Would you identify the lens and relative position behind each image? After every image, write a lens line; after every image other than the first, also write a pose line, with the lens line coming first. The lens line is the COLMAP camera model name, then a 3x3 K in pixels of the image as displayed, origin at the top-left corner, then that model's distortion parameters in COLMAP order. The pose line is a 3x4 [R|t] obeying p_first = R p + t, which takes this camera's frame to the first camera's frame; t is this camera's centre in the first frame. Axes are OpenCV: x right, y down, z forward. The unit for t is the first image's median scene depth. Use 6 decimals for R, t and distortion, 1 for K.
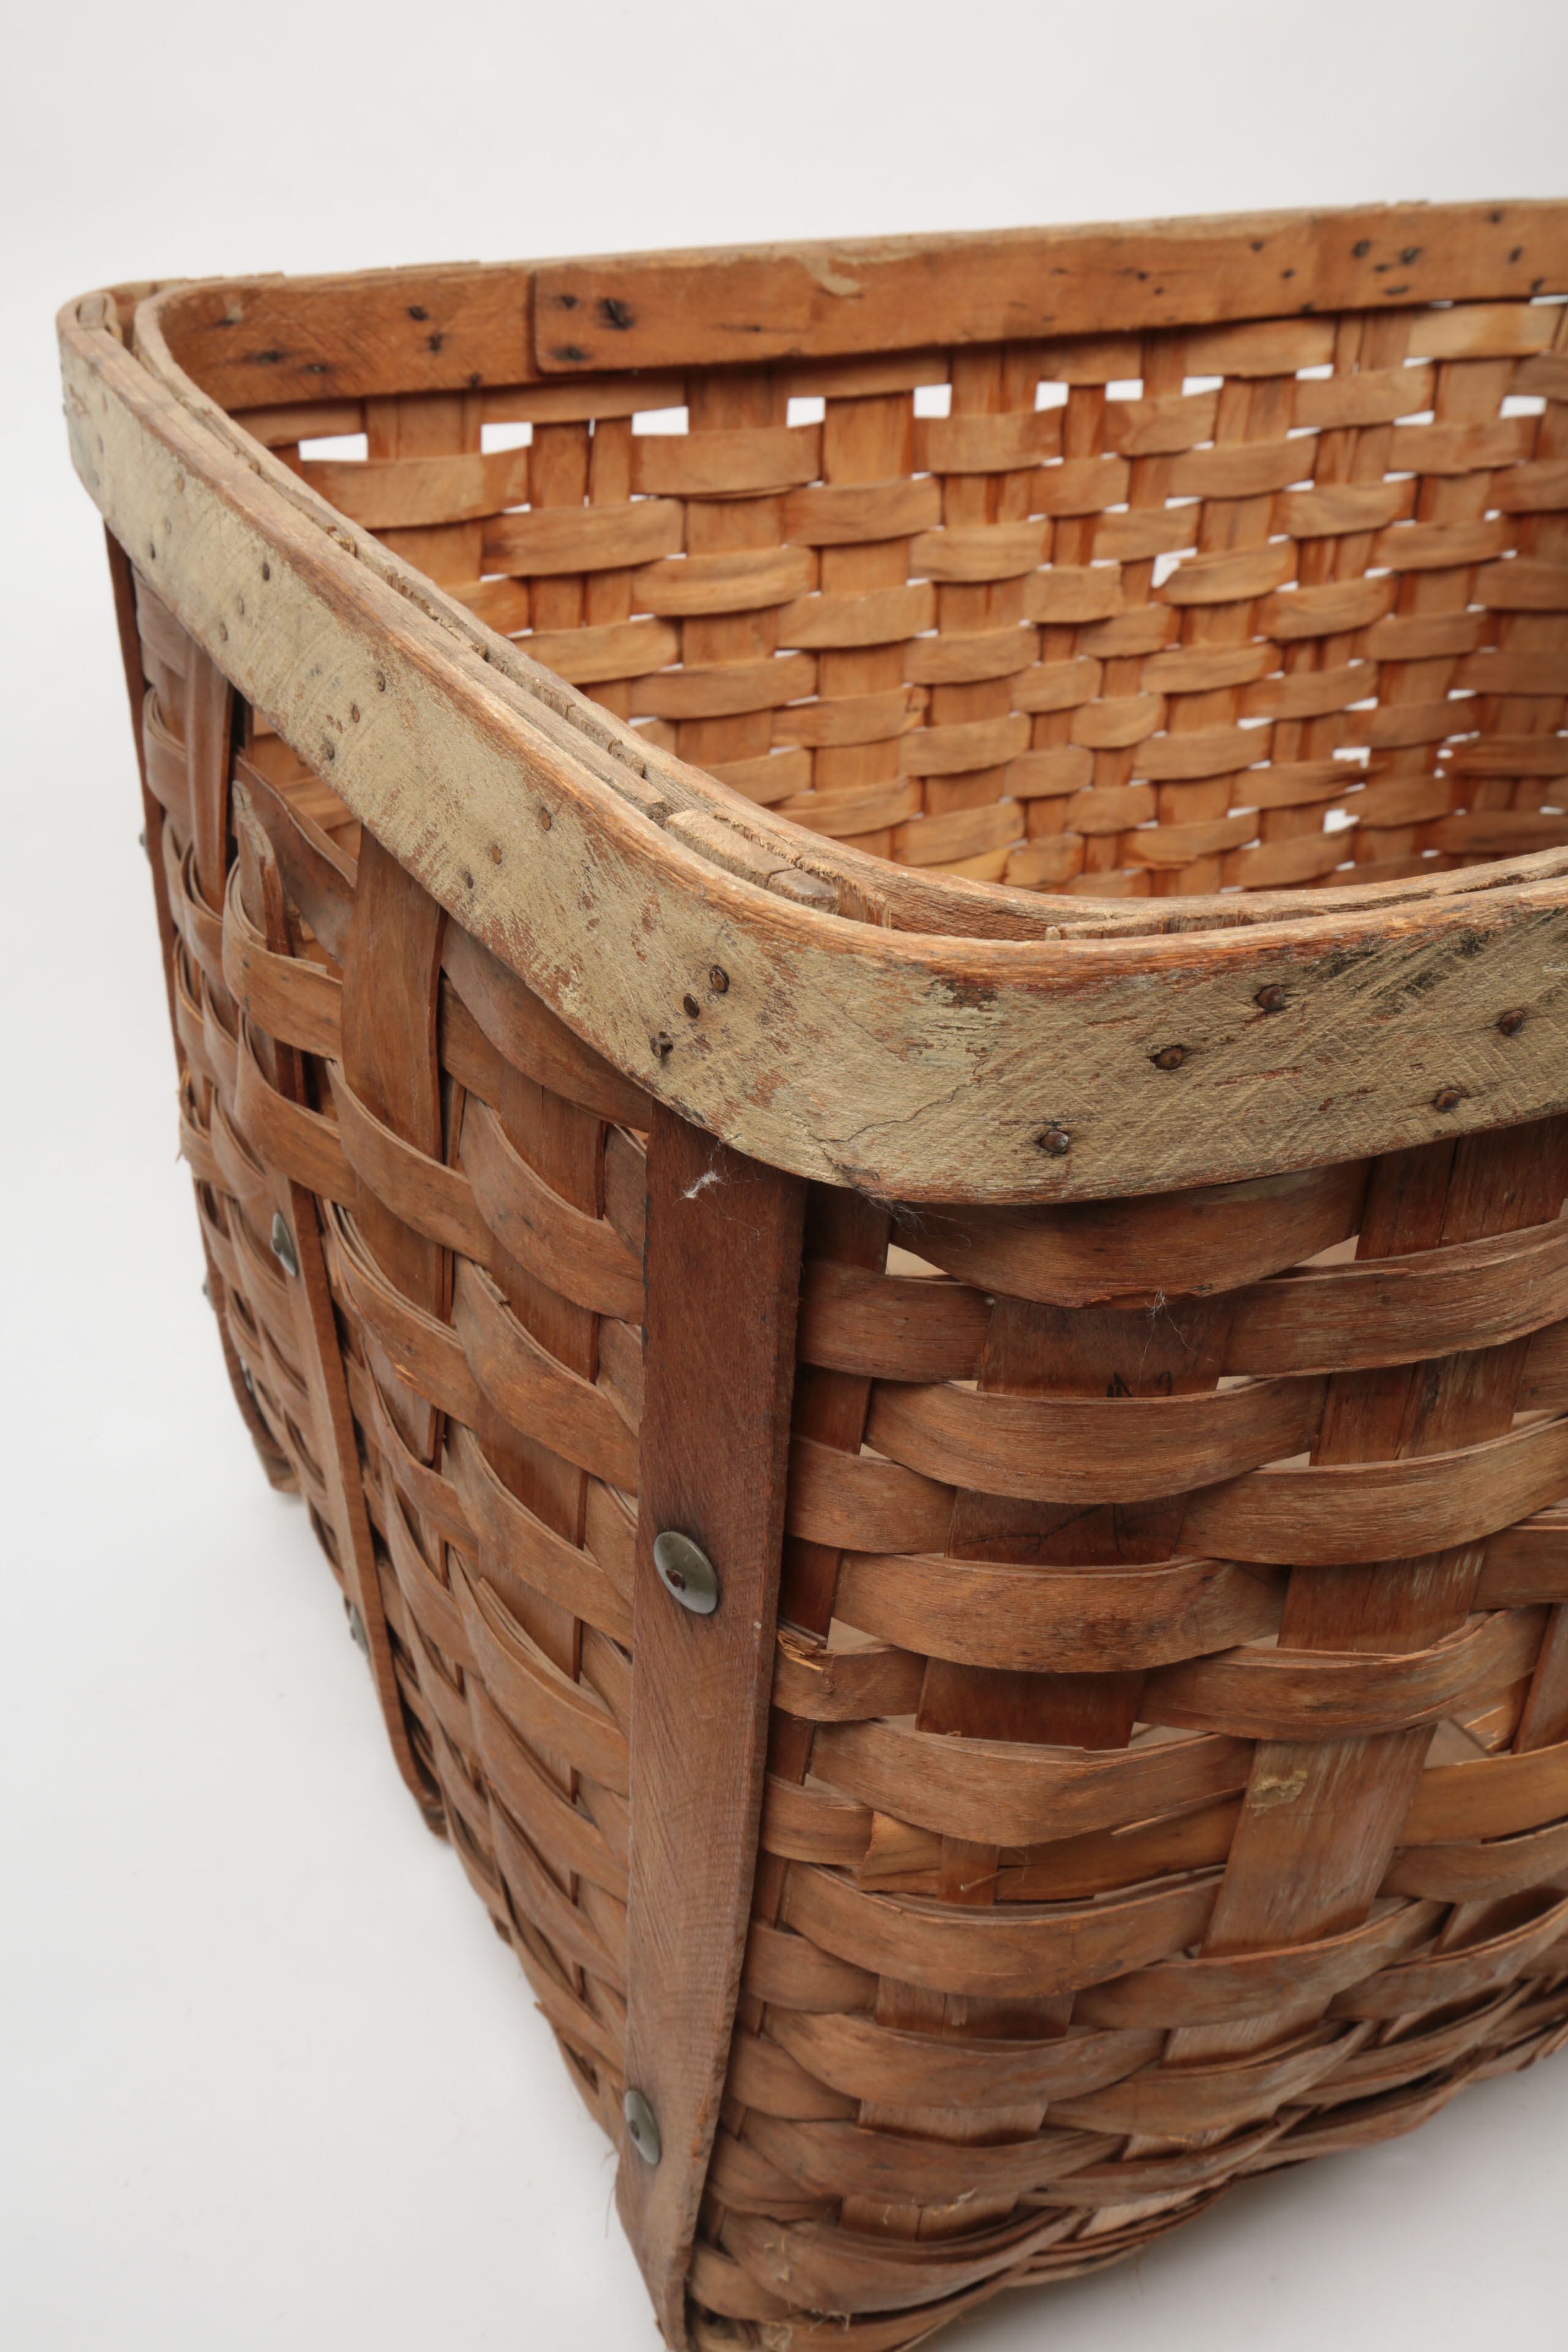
lens RADIAL K [[2179.4, 0, 737.7], [0, 2179.4, 1175.6], [0, 0, 1]] dist [0.025036, -0.000788]
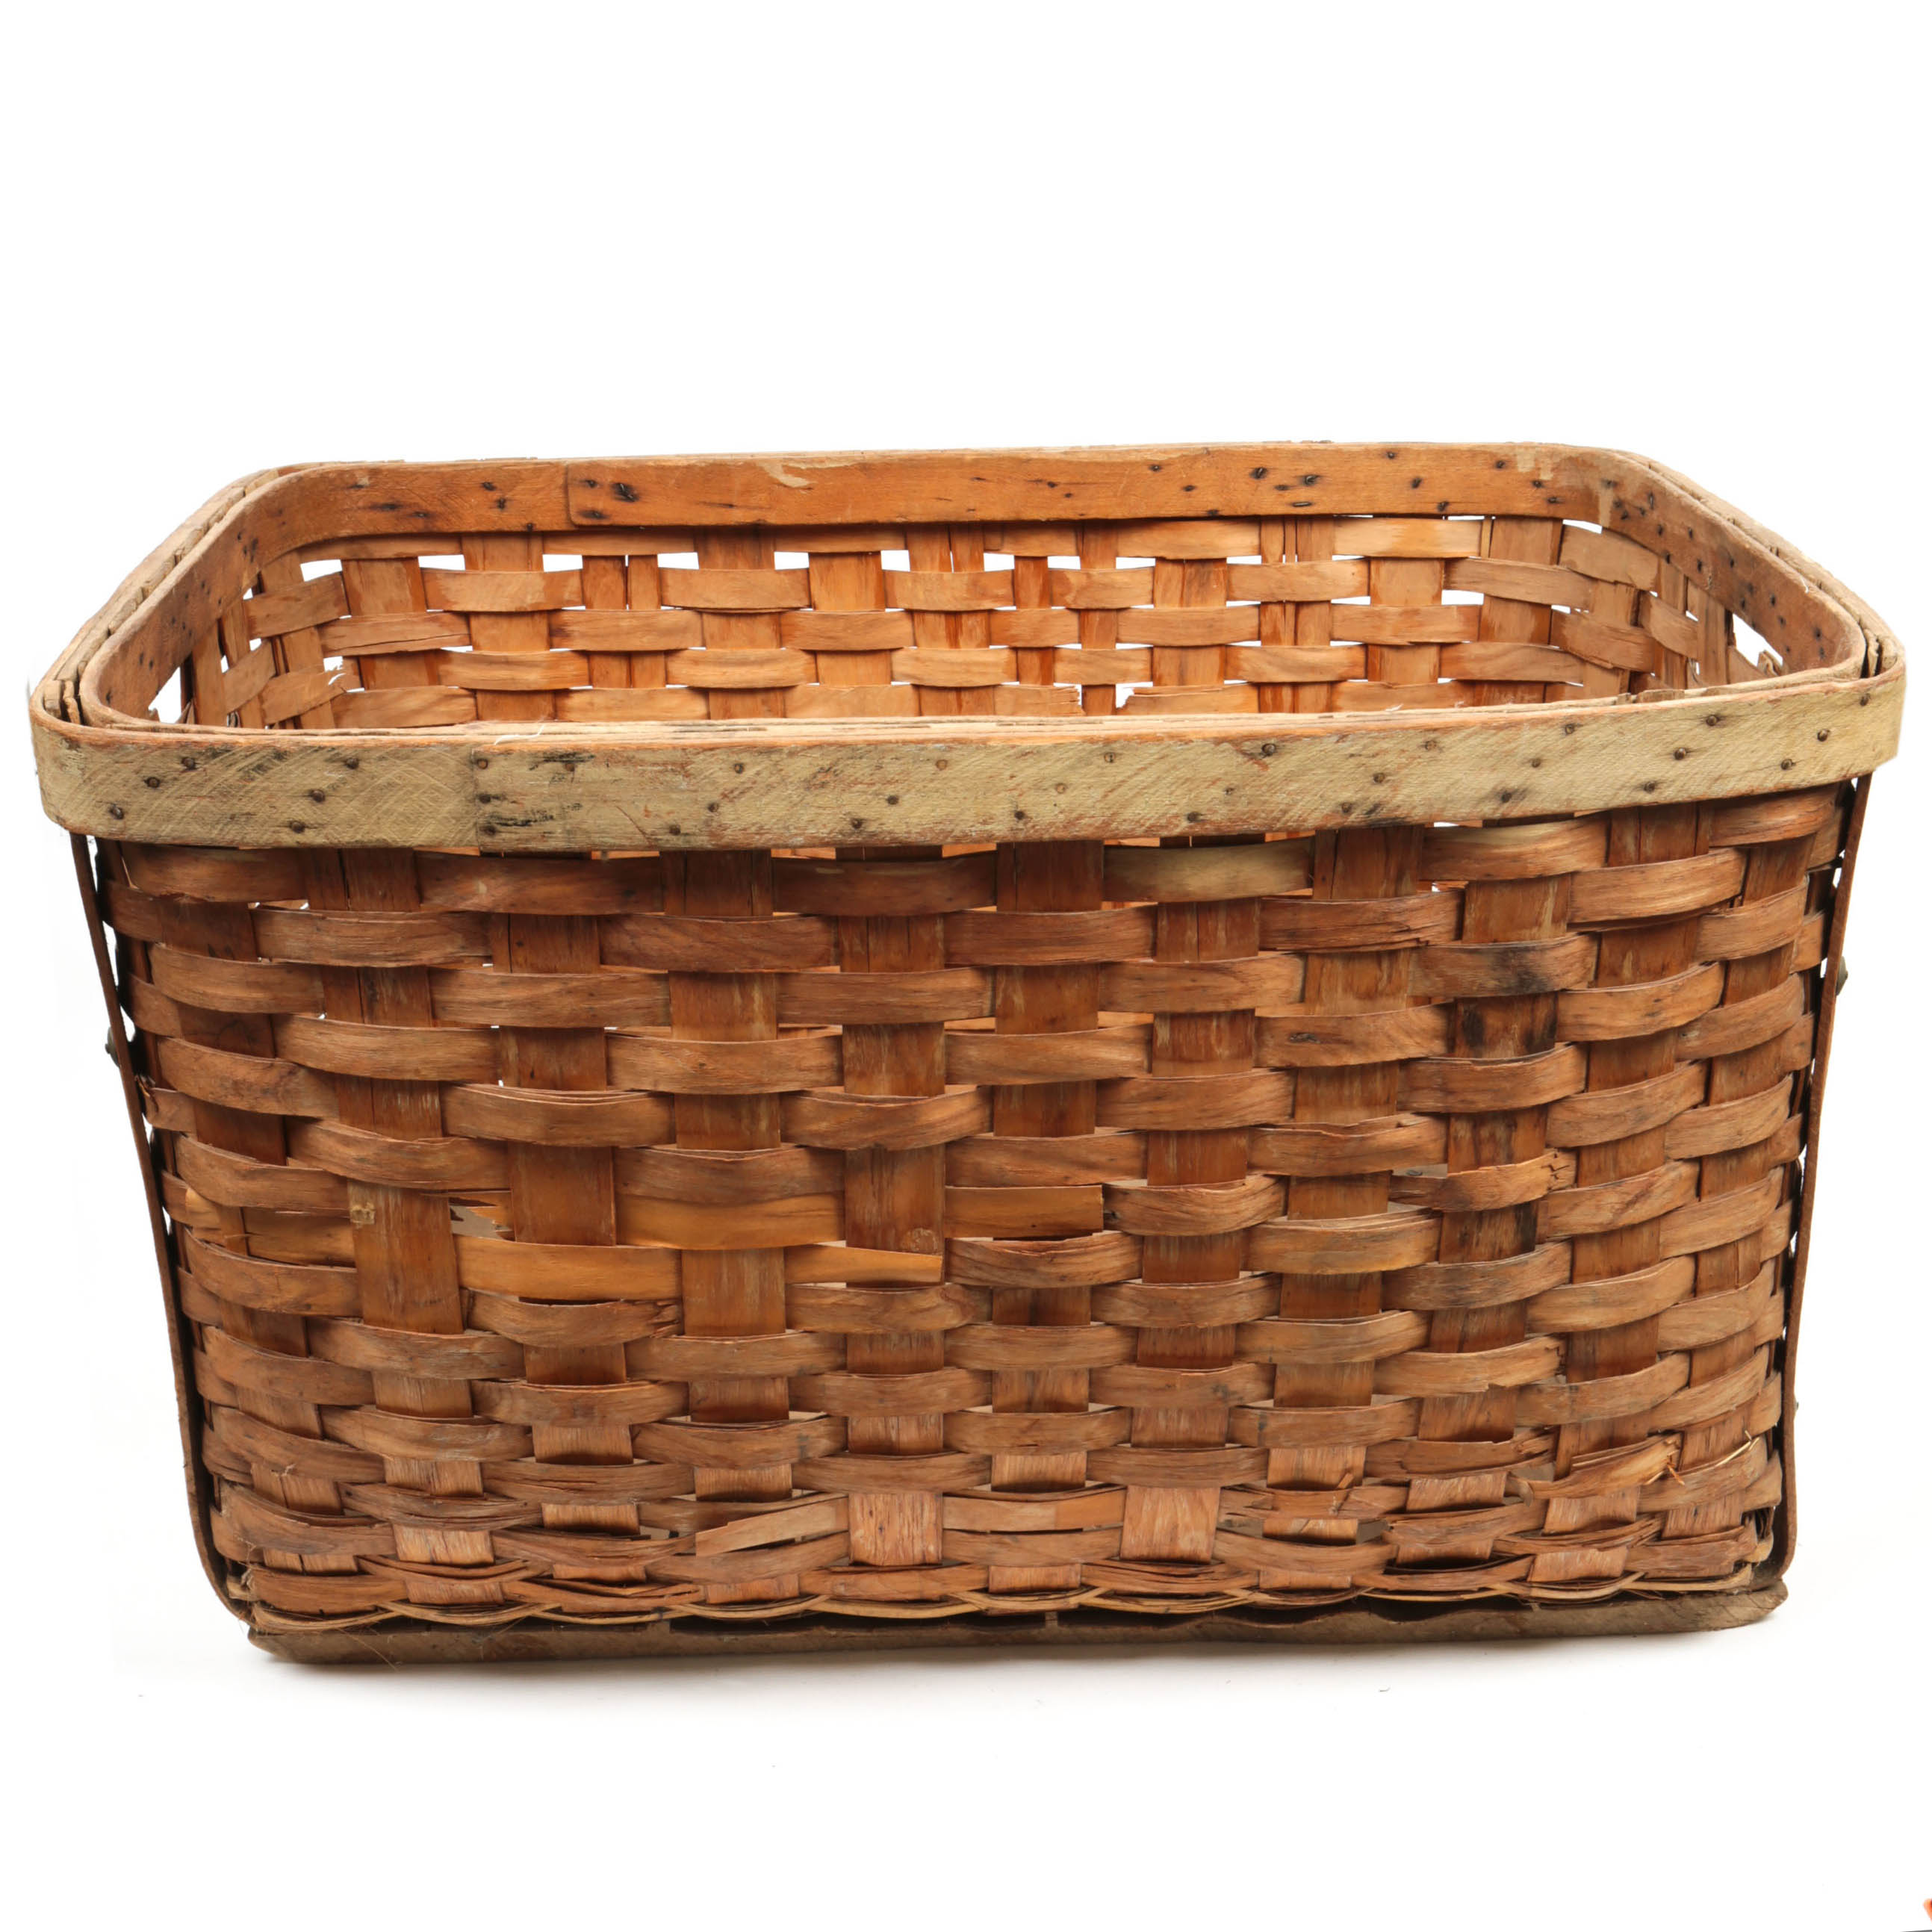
lens RADIAL K [[2648.2, 0, 973.5], [0, 2648.2, 1166.4], [0, 0, 1]] dist [0.018658, 0.010826]
pose [[0.910050, 0.145996, -0.387936, 0.879570], [-0.190429, 0.978561, -0.078451, 0.167413], [0.368166, 0.145269, 0.918341, -0.537087]]
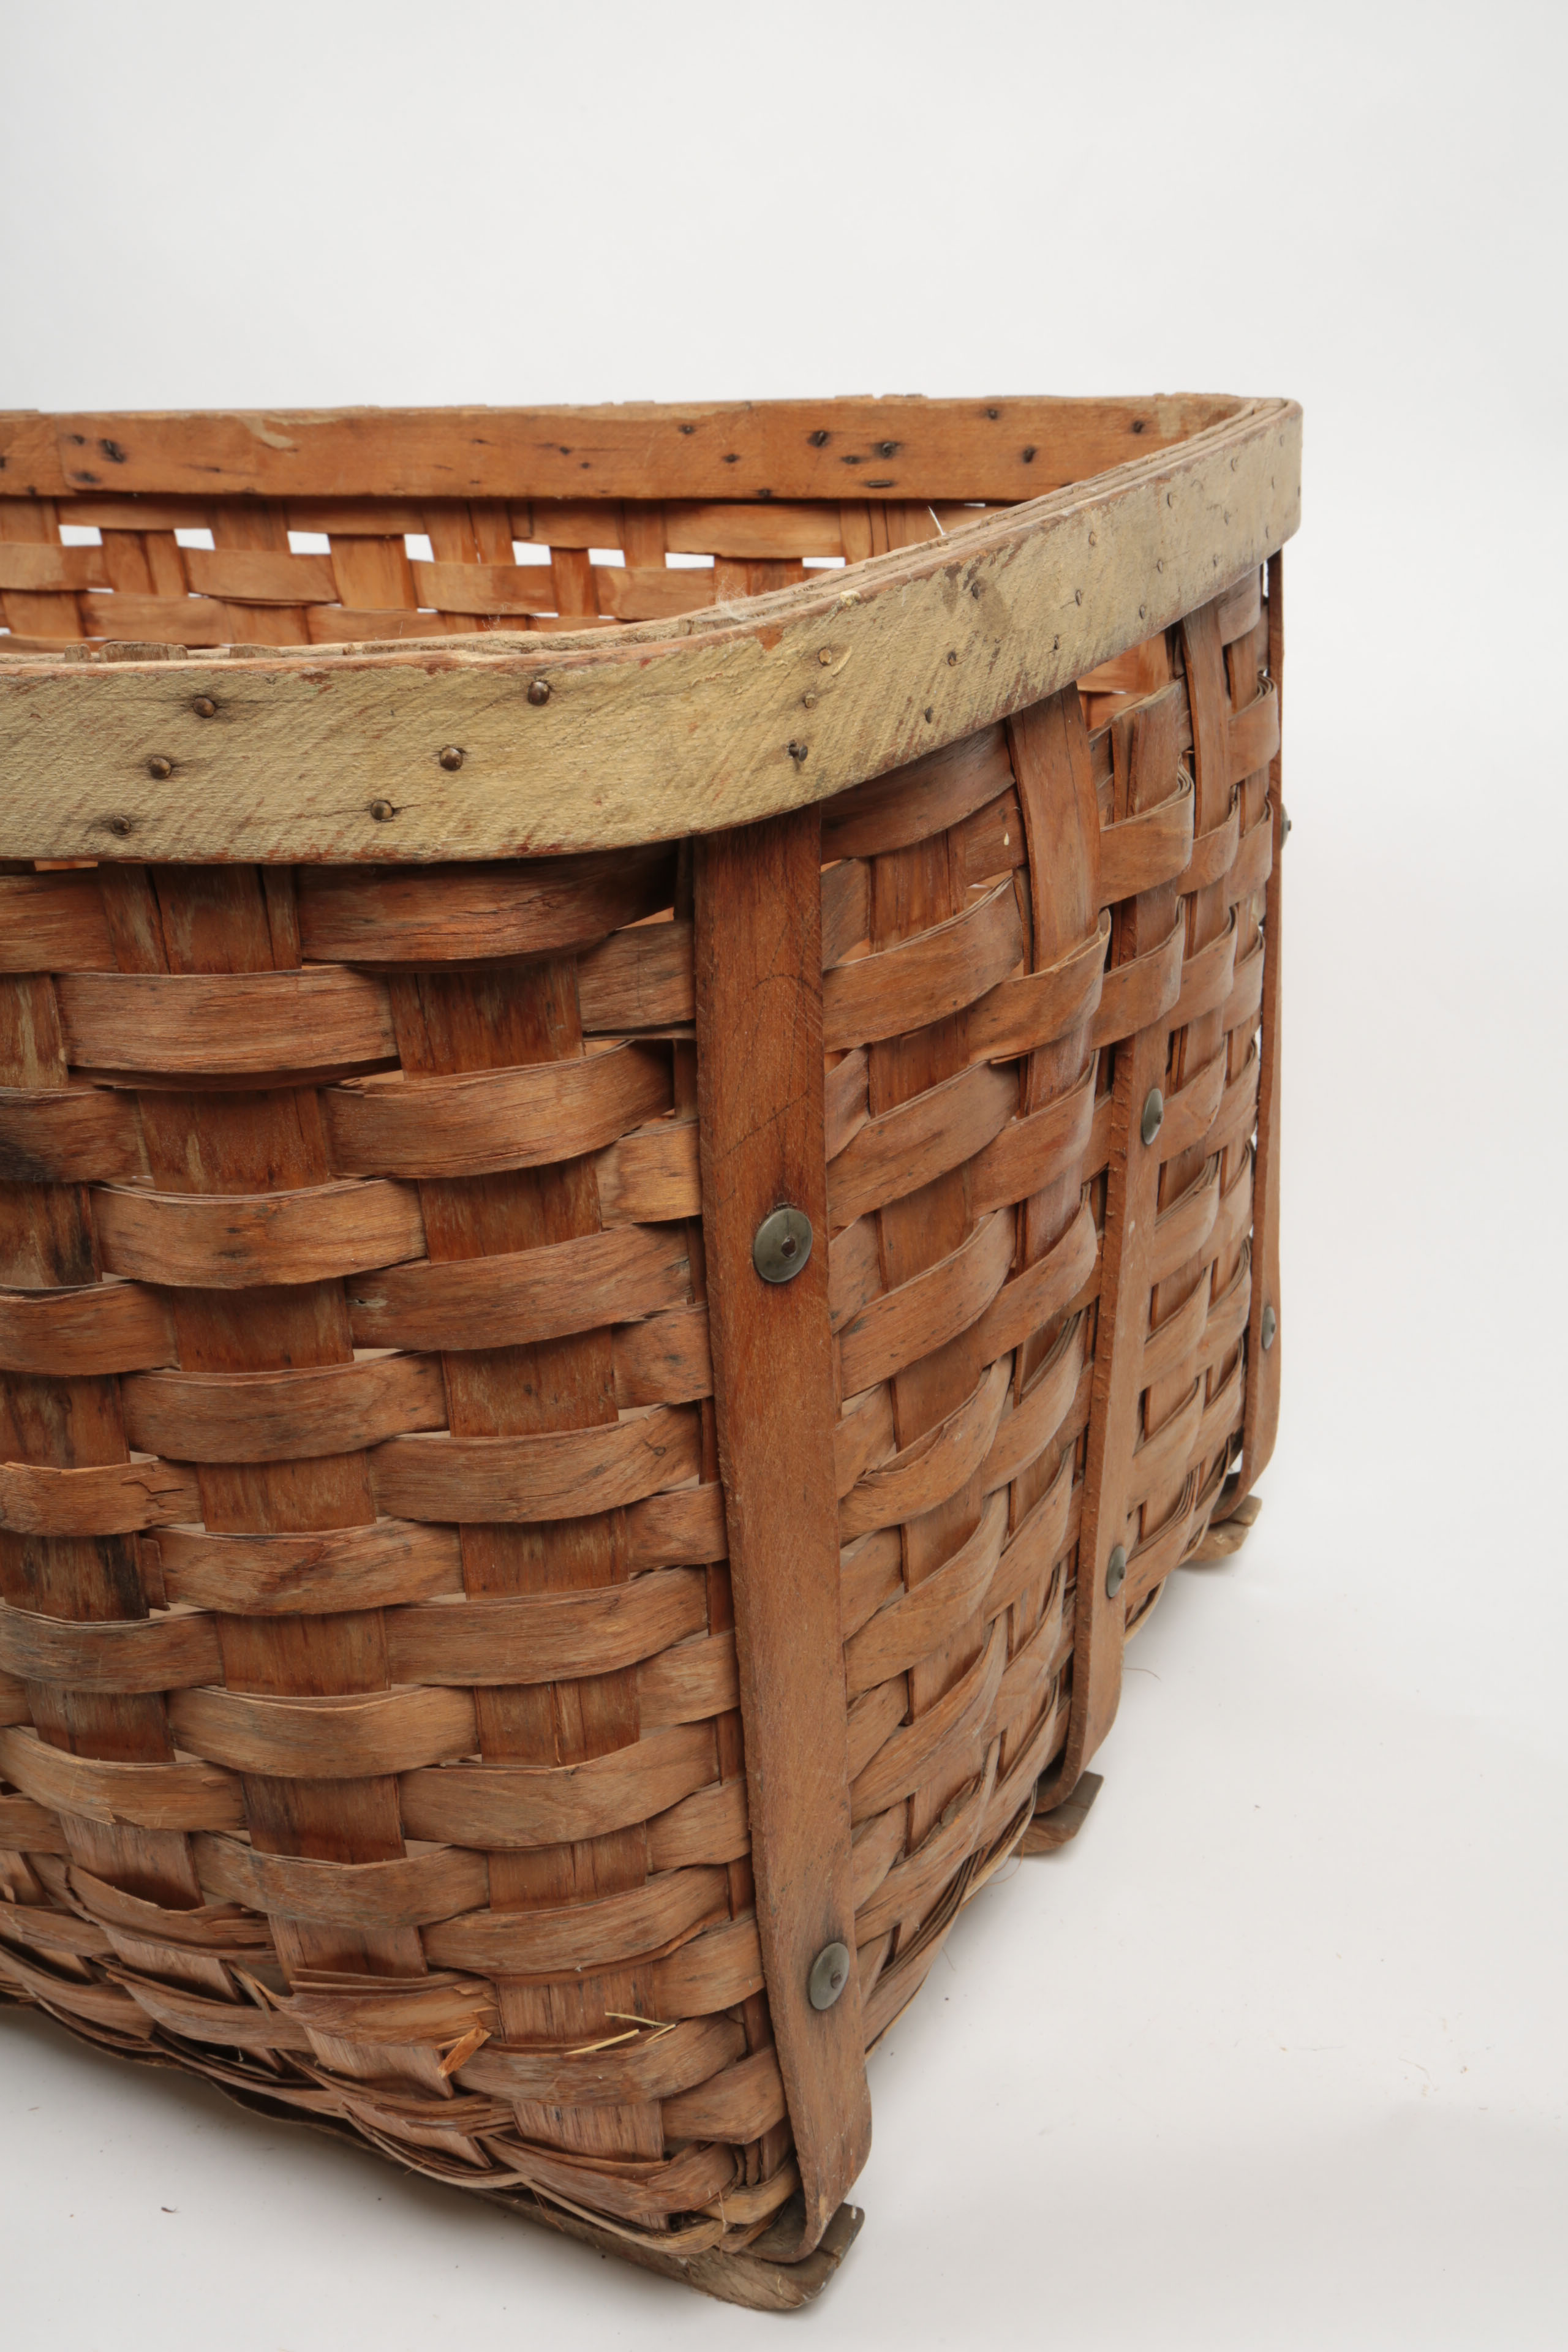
lens RADIAL K [[2162.9, 0, 784.0], [0, 2162.9, 1176.0], [0, 0, 1]] dist [0.033220, -0.006462]
pose [[0.598608, 0.265268, -0.755845, 1.181034], [-0.360446, 0.931853, 0.041576, -0.159485], [0.715365, 0.247554, 0.653430, 0.464926]]
